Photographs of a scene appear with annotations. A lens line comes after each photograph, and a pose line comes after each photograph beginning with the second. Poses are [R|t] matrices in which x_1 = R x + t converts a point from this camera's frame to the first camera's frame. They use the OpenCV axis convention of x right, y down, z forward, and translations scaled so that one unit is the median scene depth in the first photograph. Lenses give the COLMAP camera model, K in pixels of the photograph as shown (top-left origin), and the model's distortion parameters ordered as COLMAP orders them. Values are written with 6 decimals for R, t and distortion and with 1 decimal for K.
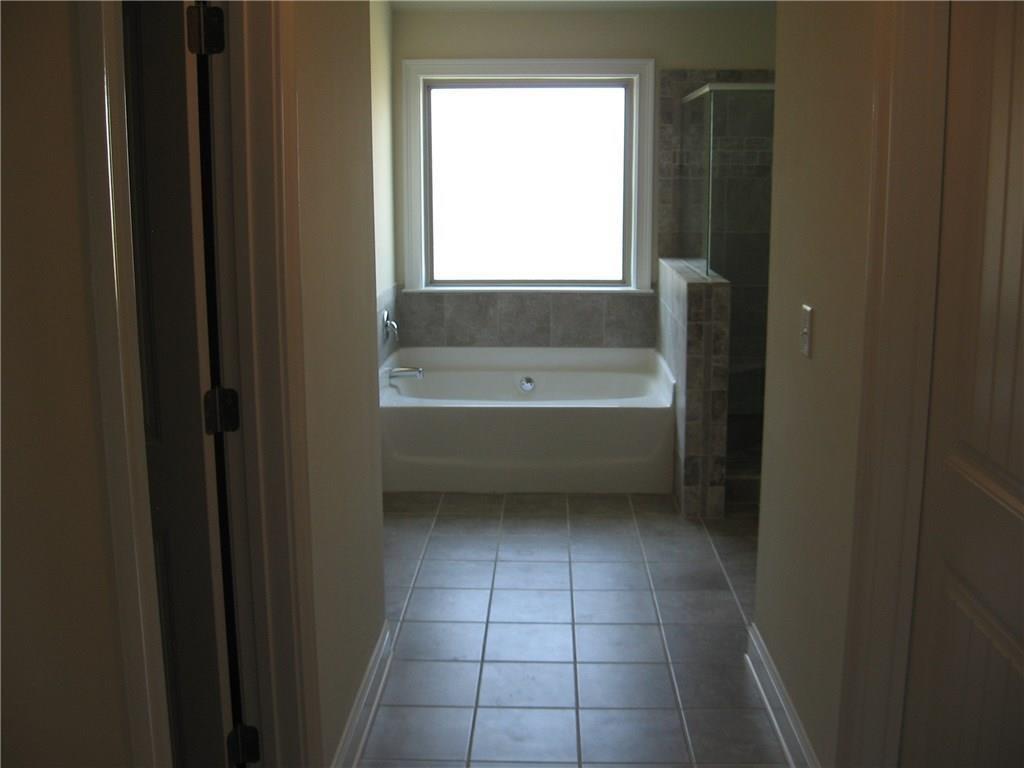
lens RADIAL K [[1063.9, 0, 512.9], [0, 1063.9, 382.9], [0, 0, 1]] dist [-0.103833, 0.000000]
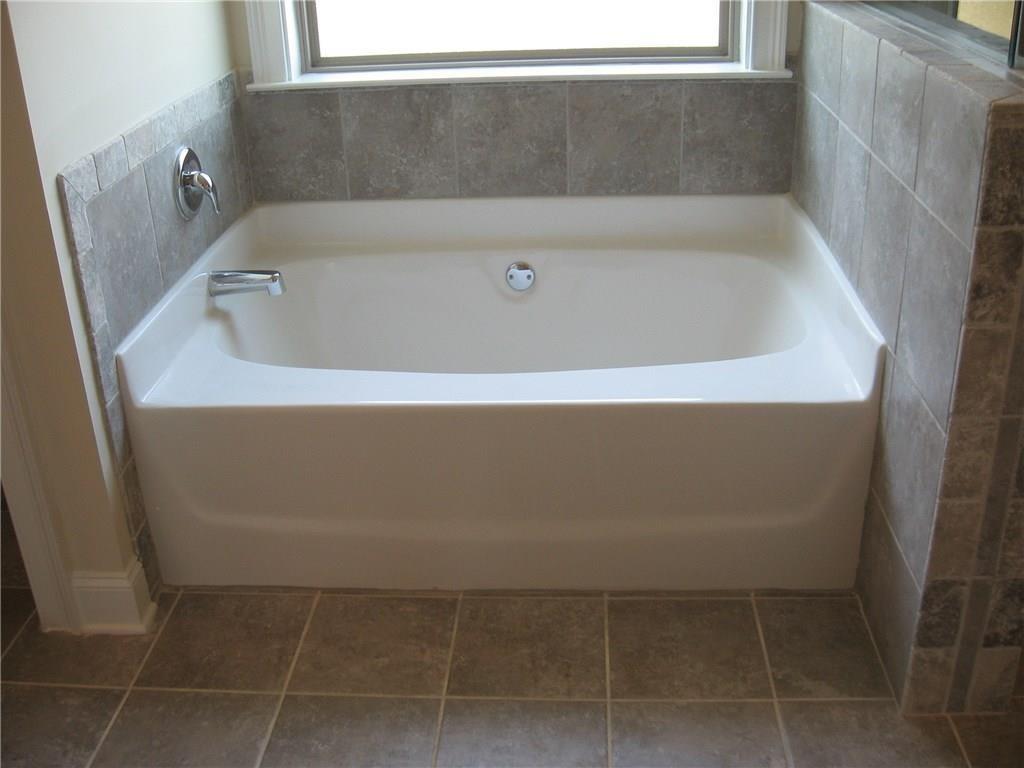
lens RADIAL K [[1063.9, 0, 504.0], [0, 1063.9, 364.3], [0, 0, 1]] dist [-0.103833, 0.000000]
pose [[0.998983, -0.017445, -0.041567, 0.025639], [0.026704, 0.971896, 0.233889, -0.073676], [0.036319, -0.234762, 0.971374, 0.529500]]
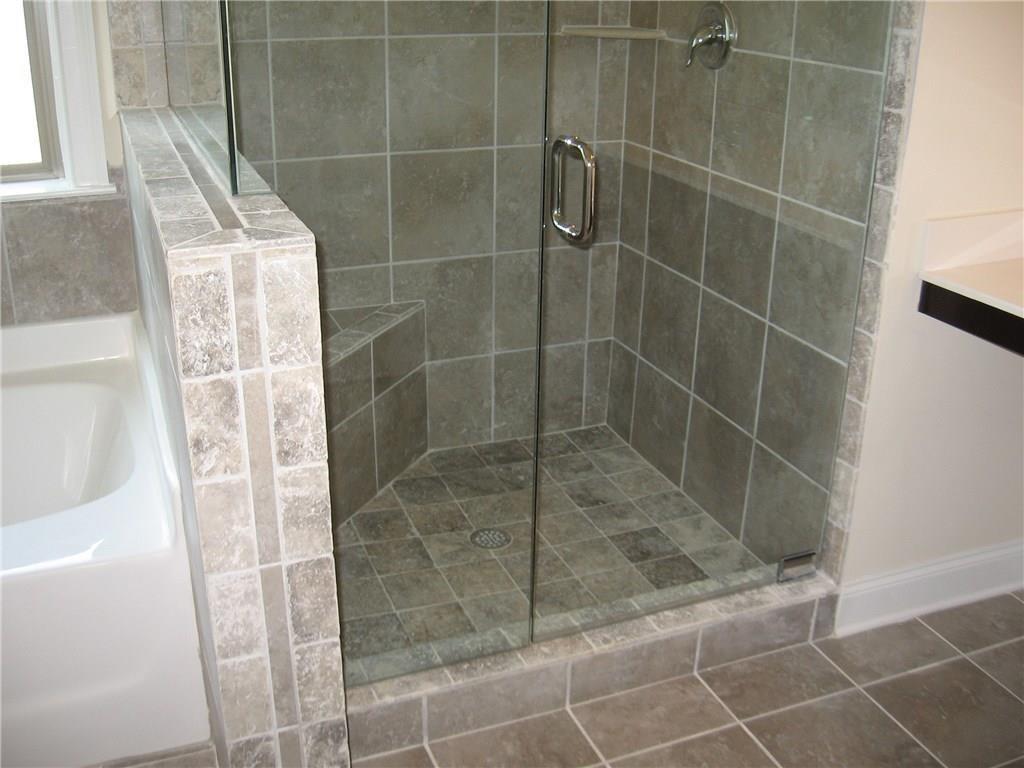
lens RADIAL K [[1063.9, 0, 502.4], [0, 1063.9, 376.9], [0, 0, 1]] dist [-0.103833, 0.000000]
pose [[0.916216, -0.137943, 0.376191, 0.105859], [0.063701, 0.977076, 0.203135, -0.087929], [-0.395589, -0.162152, 0.904000, 0.543384]]
